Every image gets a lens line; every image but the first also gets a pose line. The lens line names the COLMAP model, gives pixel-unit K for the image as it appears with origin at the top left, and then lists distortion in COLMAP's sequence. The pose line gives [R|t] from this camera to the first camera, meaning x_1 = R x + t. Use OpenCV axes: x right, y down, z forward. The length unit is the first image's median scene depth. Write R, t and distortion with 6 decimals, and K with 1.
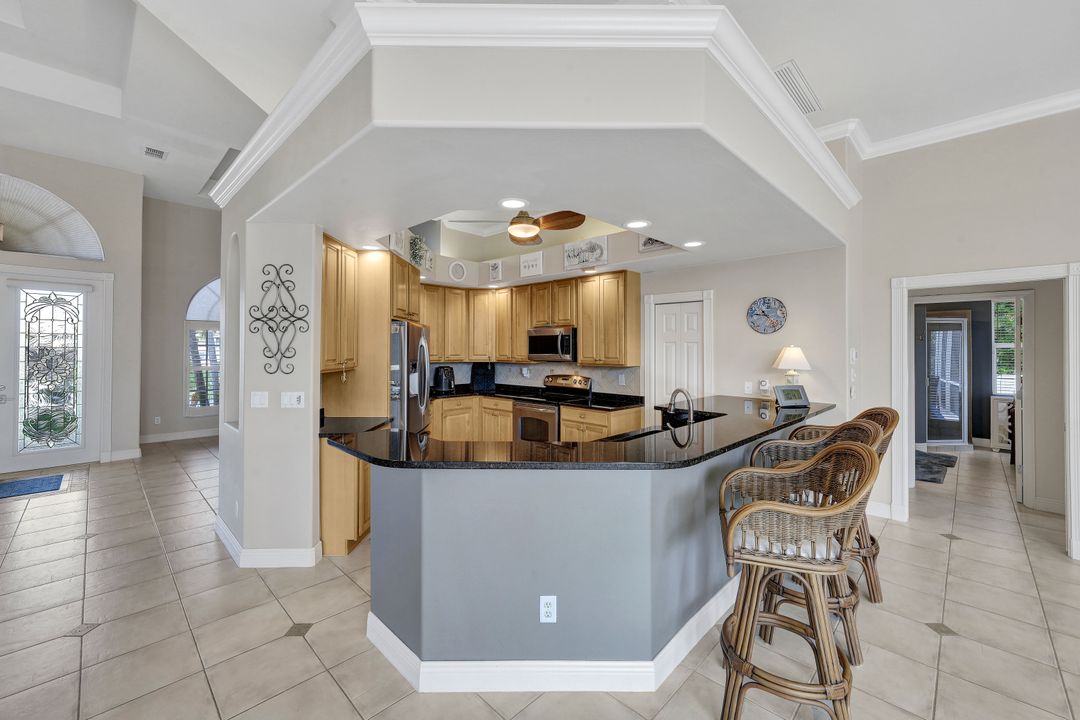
lens RADIAL K [[433.3, 0, 533.6], [0, 433.3, 351.1], [0, 0, 1]] dist [-0.000968, 0.000010]
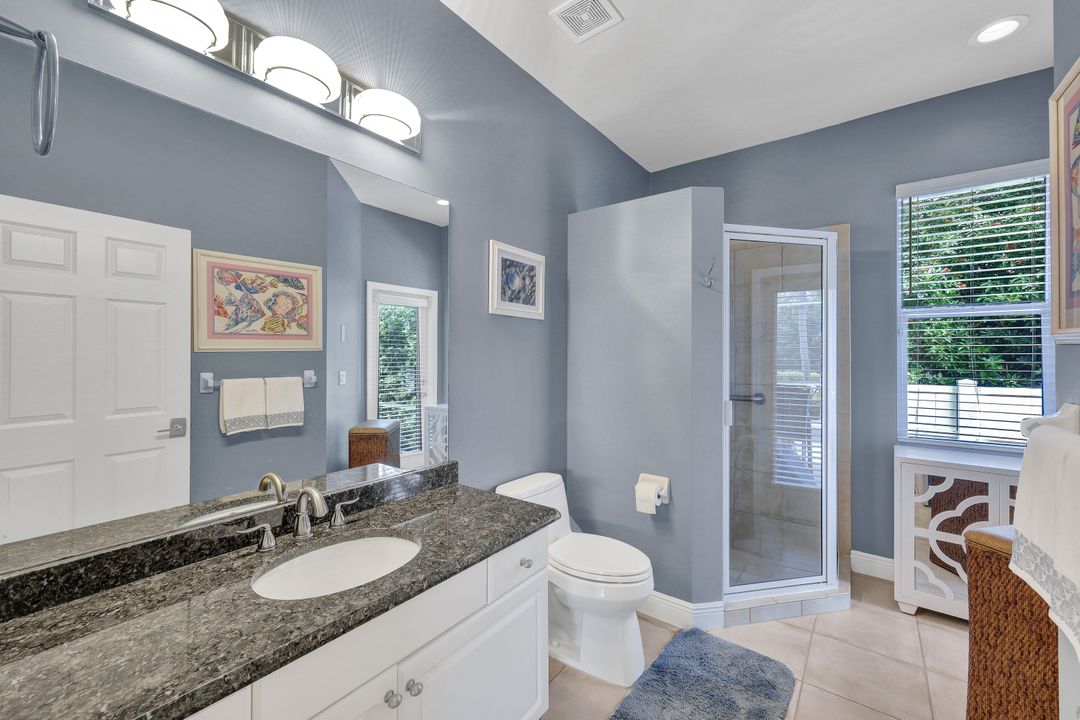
lens RADIAL K [[434.4, 0, 540.2], [0, 434.4, 358.8], [0, 0, 1]] dist [-0.000429, 0.000026]
pose [[0.989364, -0.002122, 0.145443, 0.696201], [0.001590, 0.999992, 0.003776, 0.025259], [-0.145450, -0.003505, 0.989359, 0.670294]]
